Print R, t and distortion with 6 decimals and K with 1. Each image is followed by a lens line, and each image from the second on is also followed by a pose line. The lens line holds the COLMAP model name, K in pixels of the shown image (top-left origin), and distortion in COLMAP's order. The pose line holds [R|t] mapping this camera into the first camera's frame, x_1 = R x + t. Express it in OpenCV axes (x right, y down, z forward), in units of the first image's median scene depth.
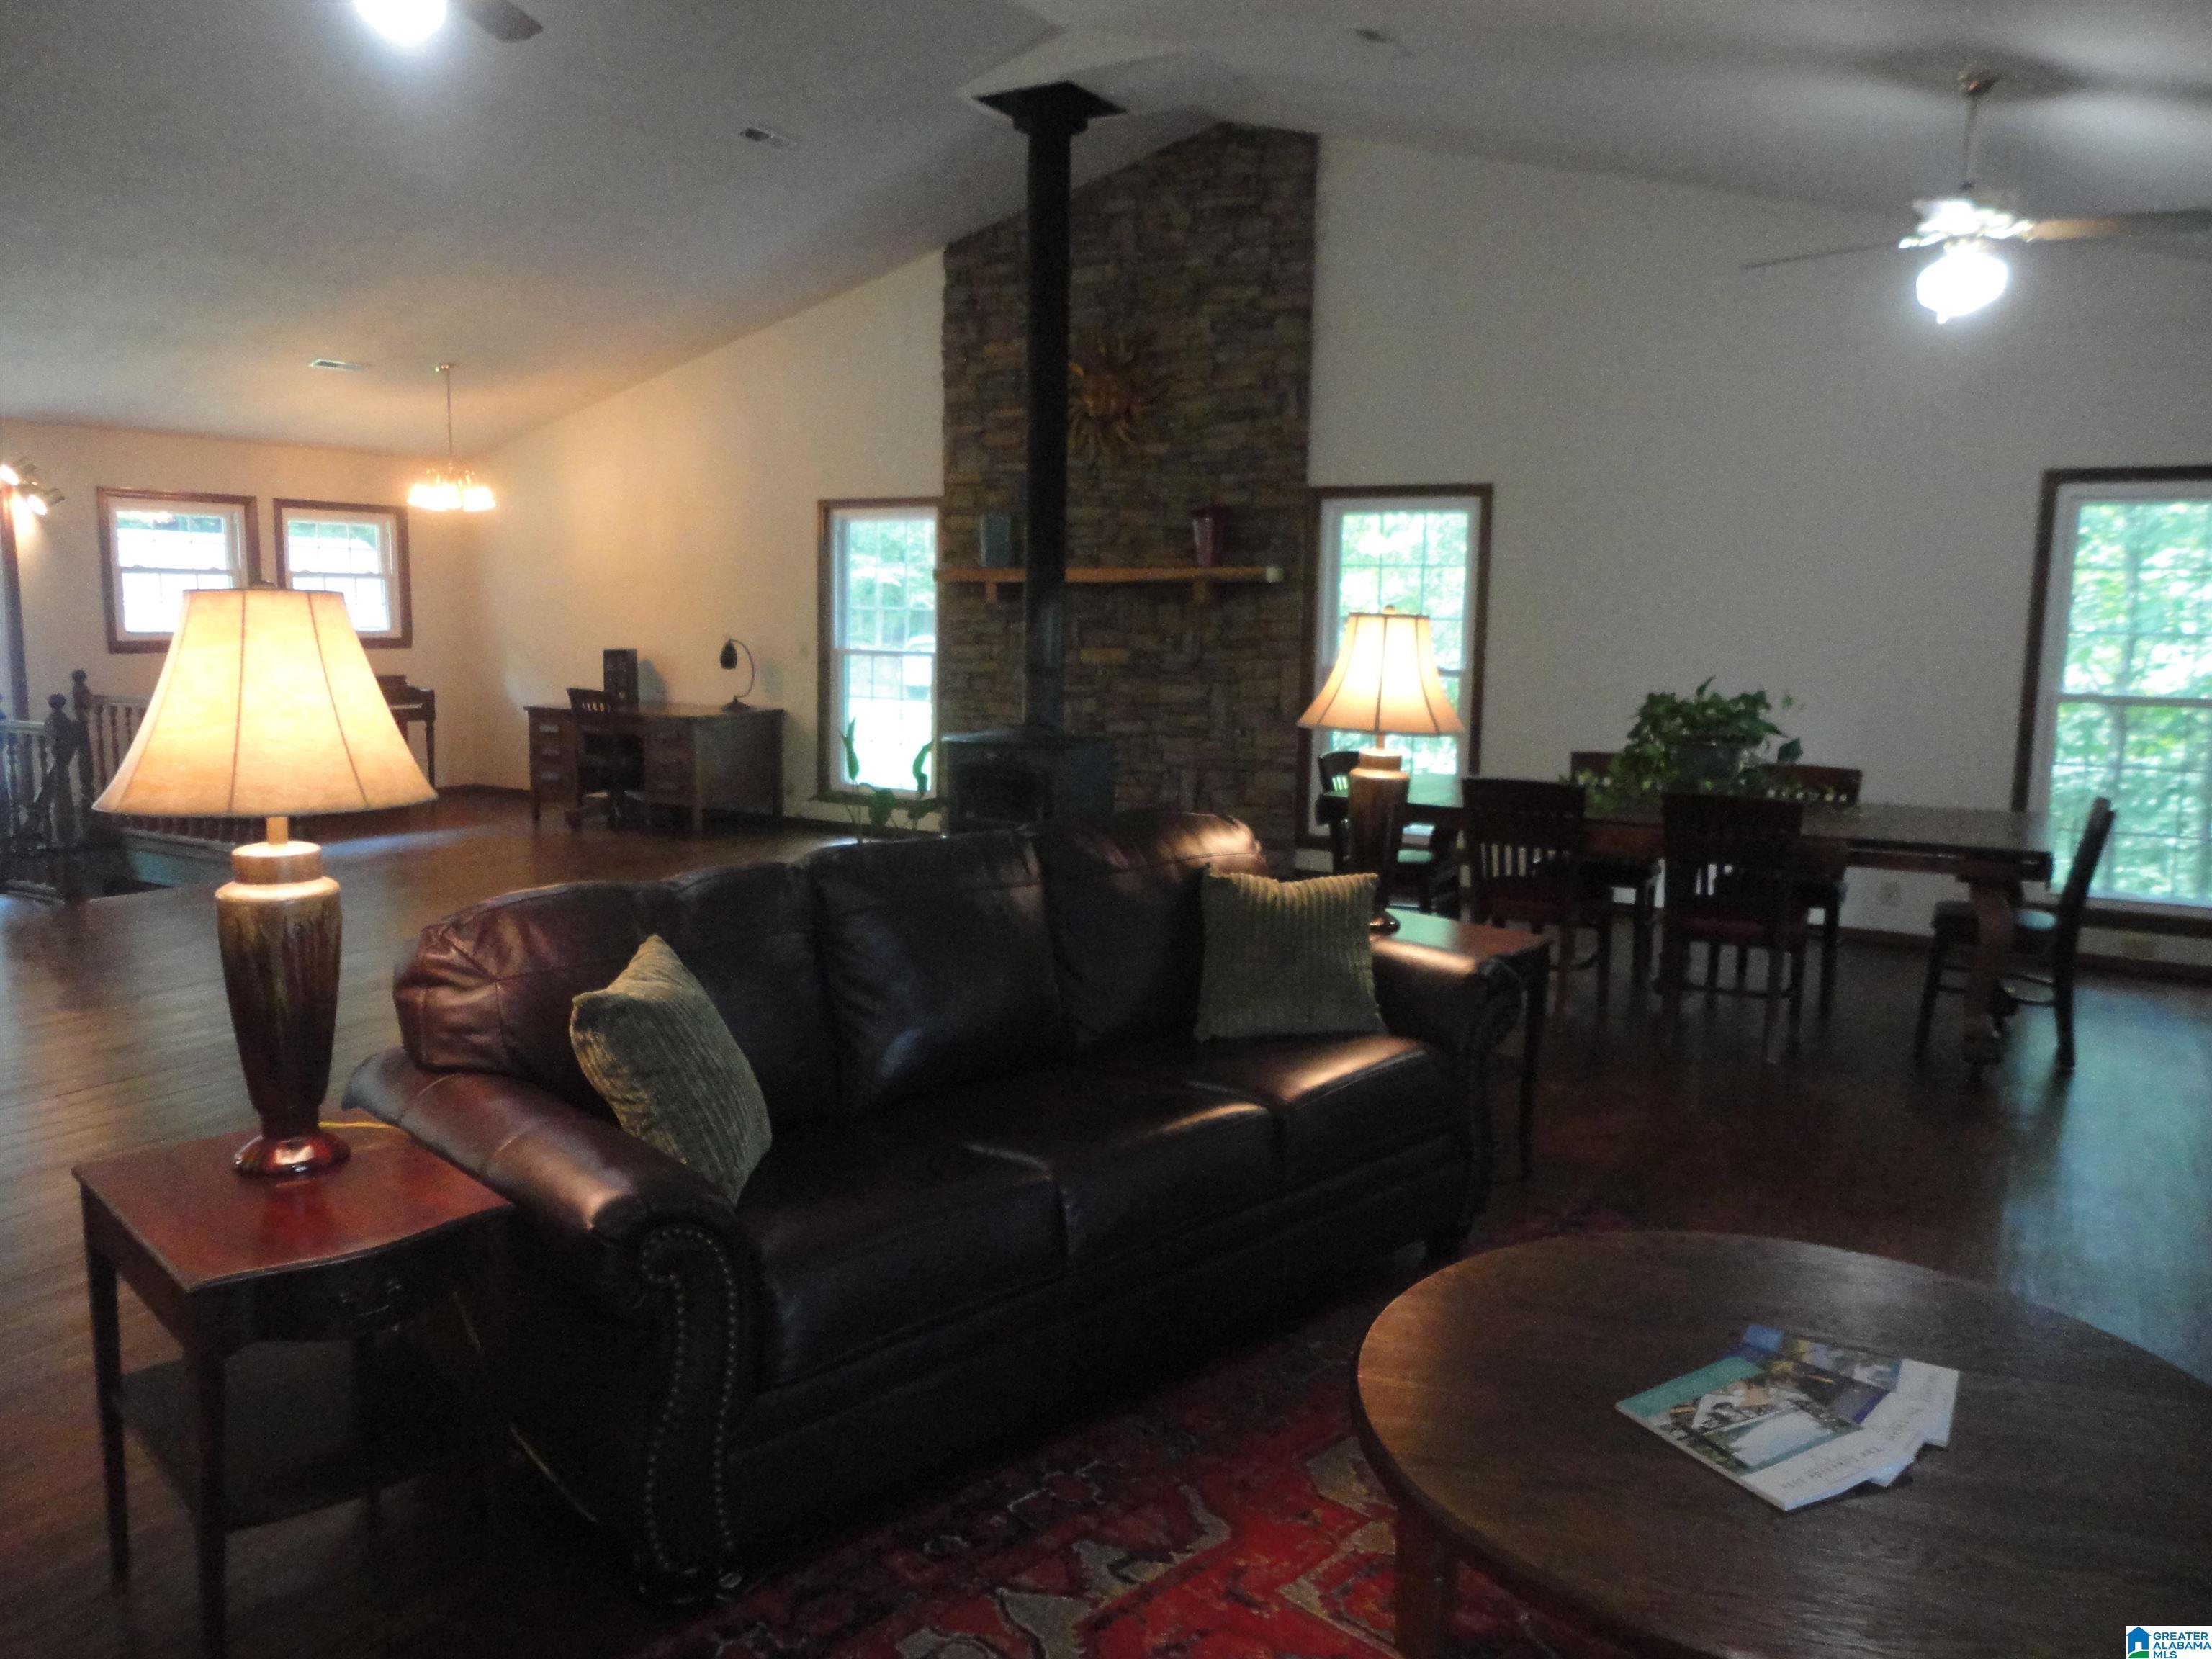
lens RADIAL K [[1619.9, 0, 1106.0], [0, 1619.9, 829.5], [0, 0, 1]] dist [0.000462, 0.001811]
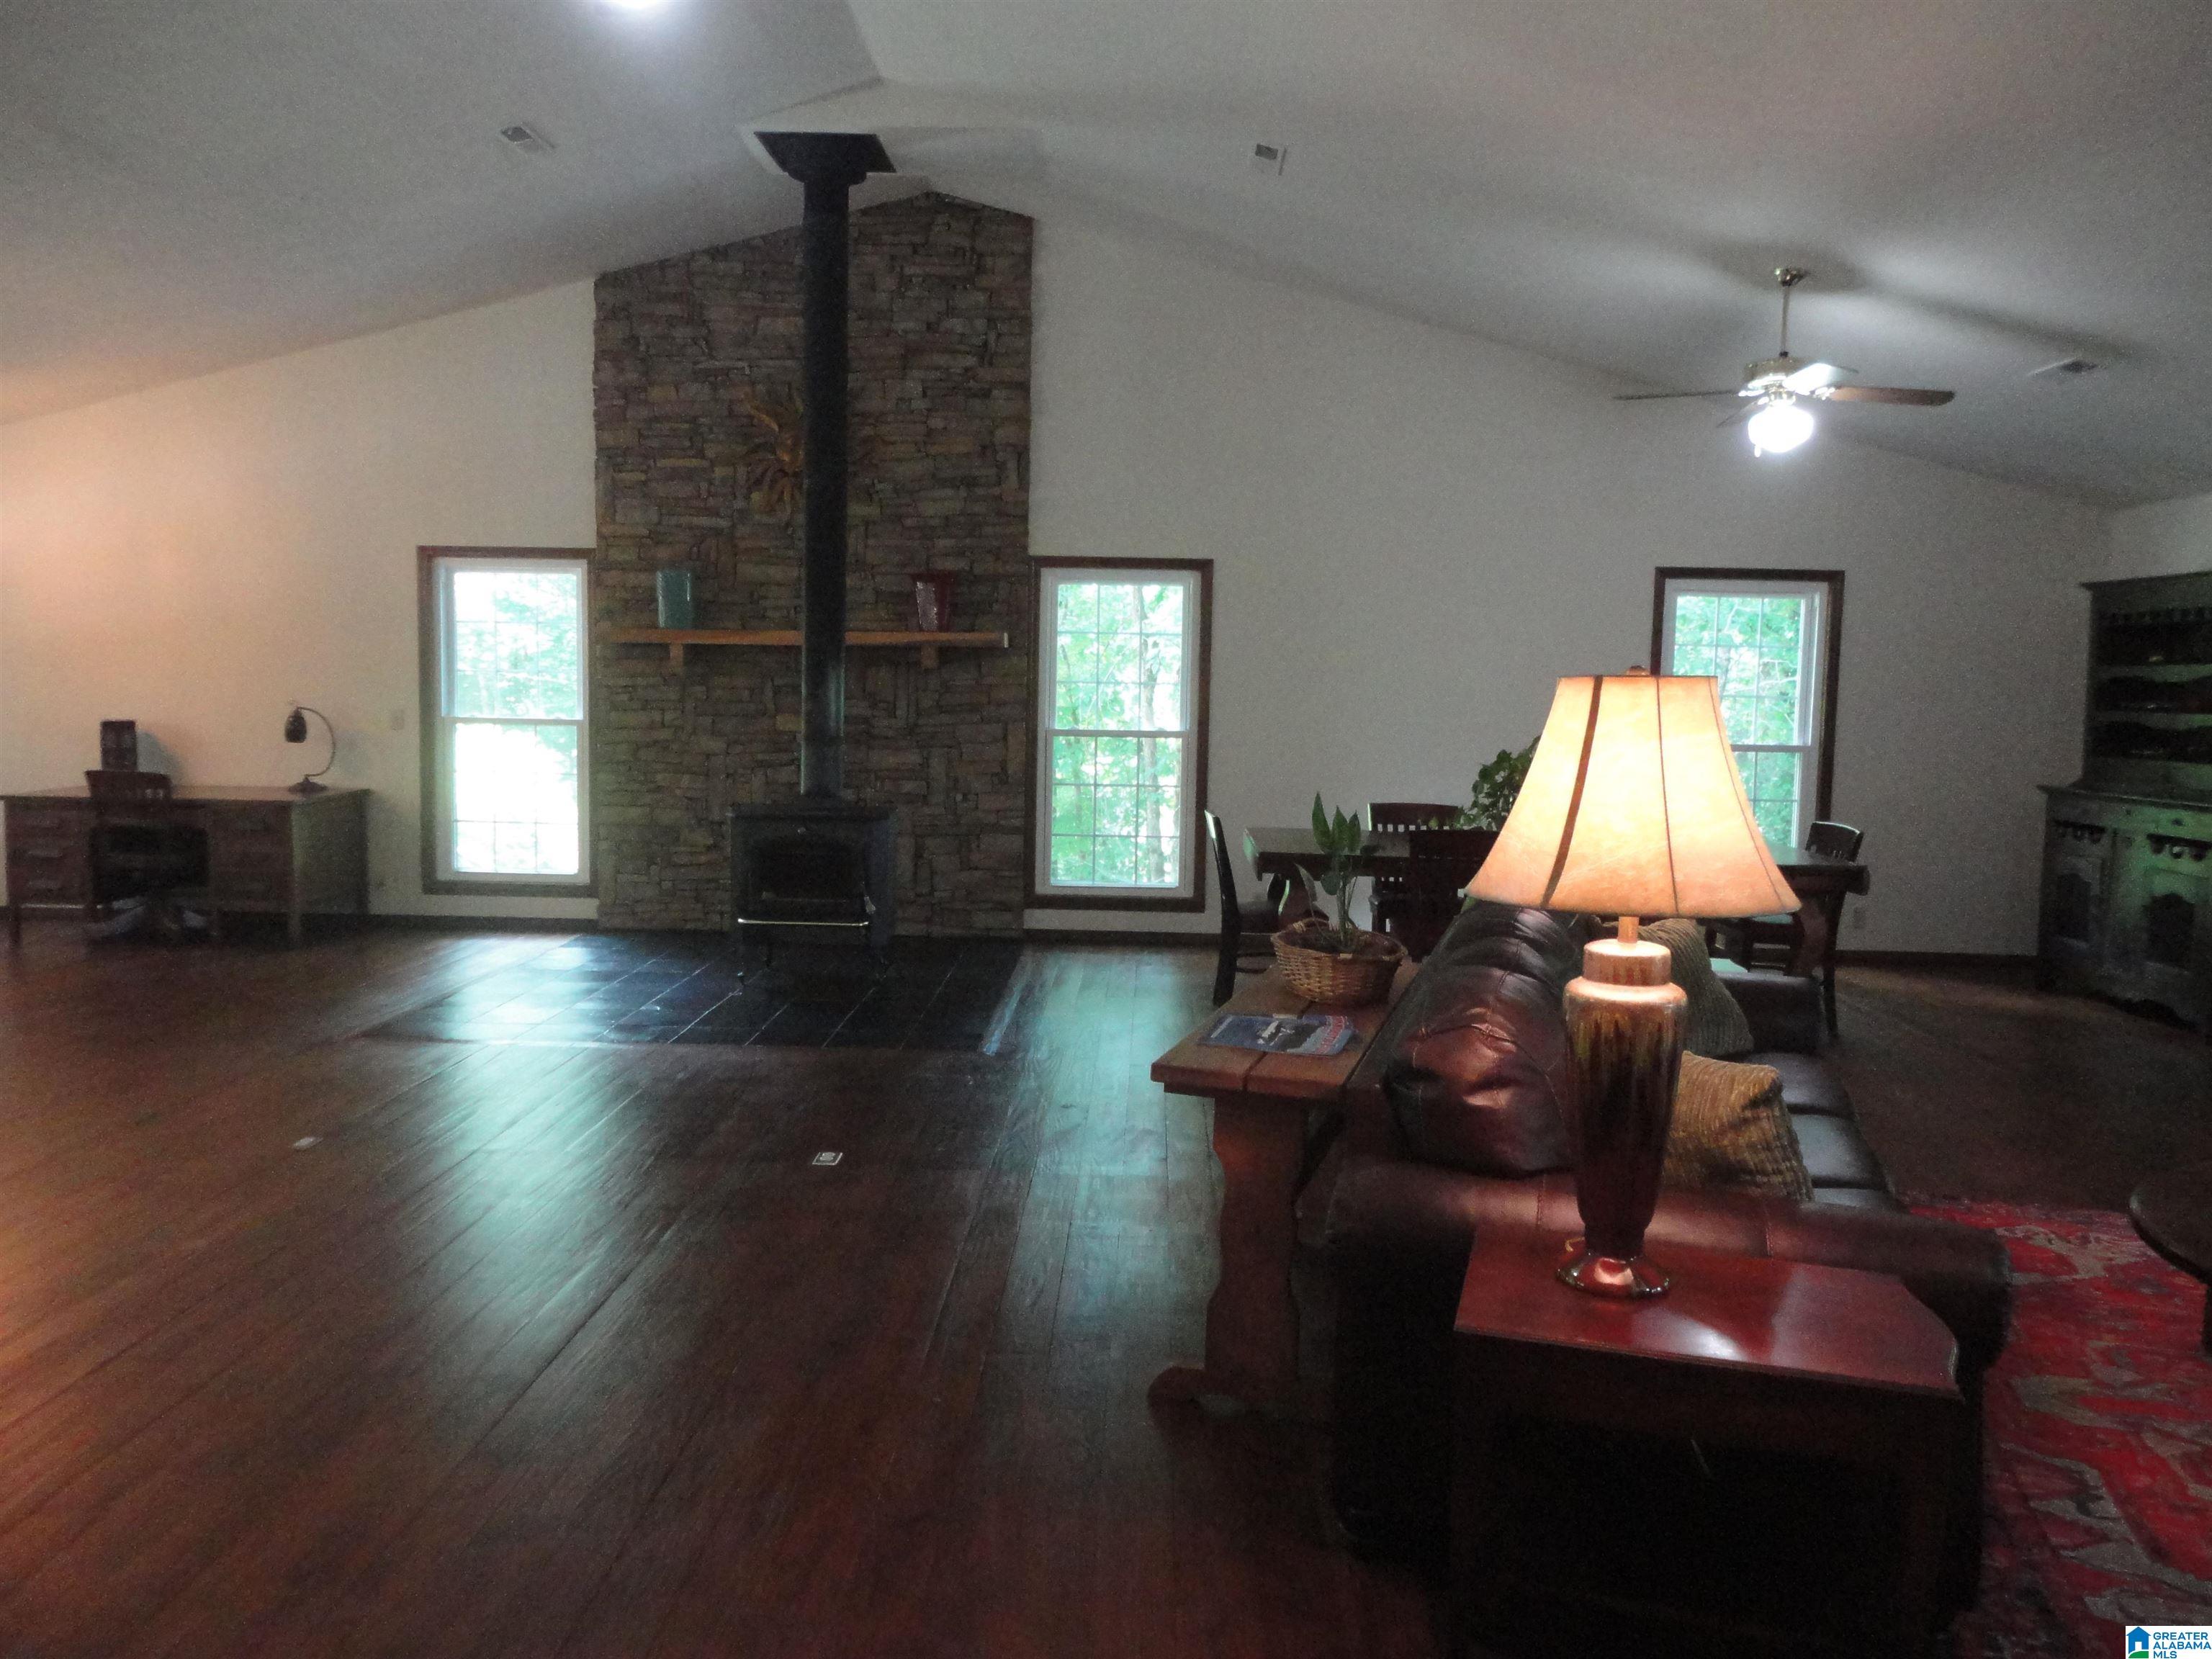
lens RADIAL K [[1619.9, 0, 1106.0], [0, 1619.9, 829.5], [0, 0, 1]] dist [0.000462, 0.001811]
pose [[0.875261, -0.044209, 0.481627, -0.338030], [0.061231, 0.997930, -0.019674, -0.015598], [-0.479760, 0.046710, 0.876156, 0.087971]]
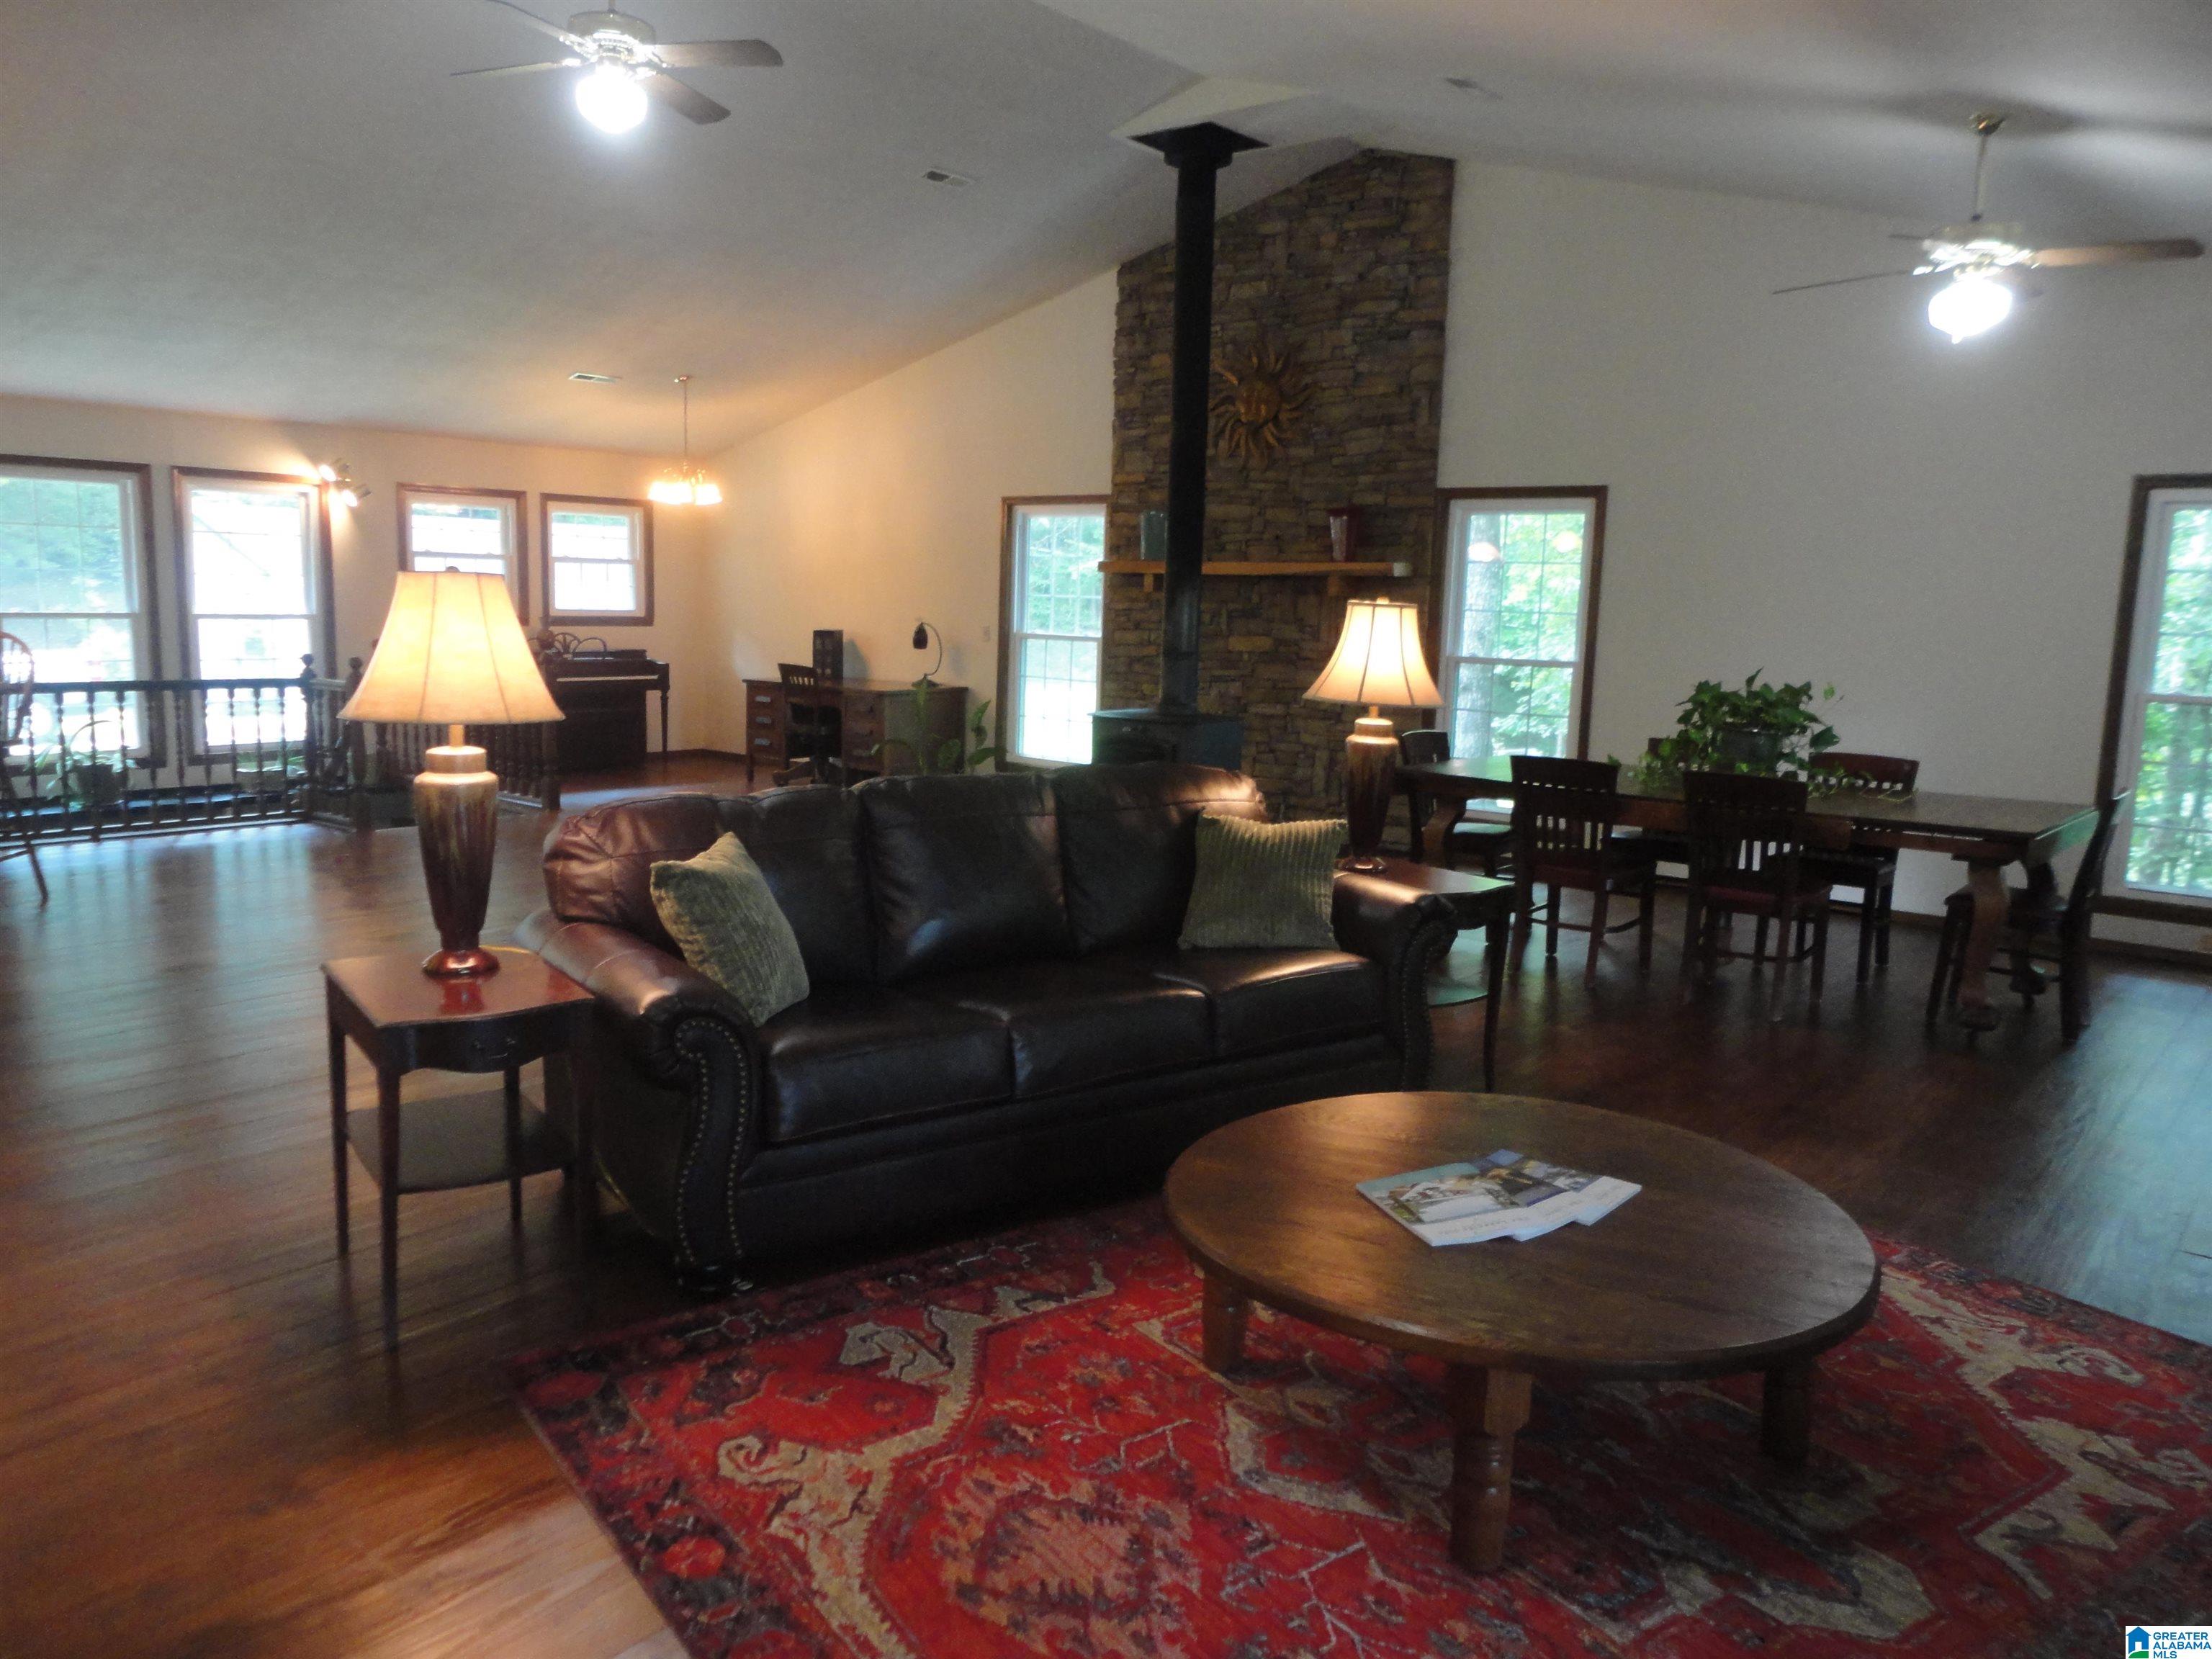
lens RADIAL K [[1619.9, 0, 1106.0], [0, 1619.9, 829.5], [0, 0, 1]] dist [0.000462, 0.001811]
pose [[0.988359, 0.035081, -0.148037, 0.075540], [-0.034392, 0.999382, 0.007211, 0.014178], [0.148199, -0.002036, 0.988955, -0.093314]]
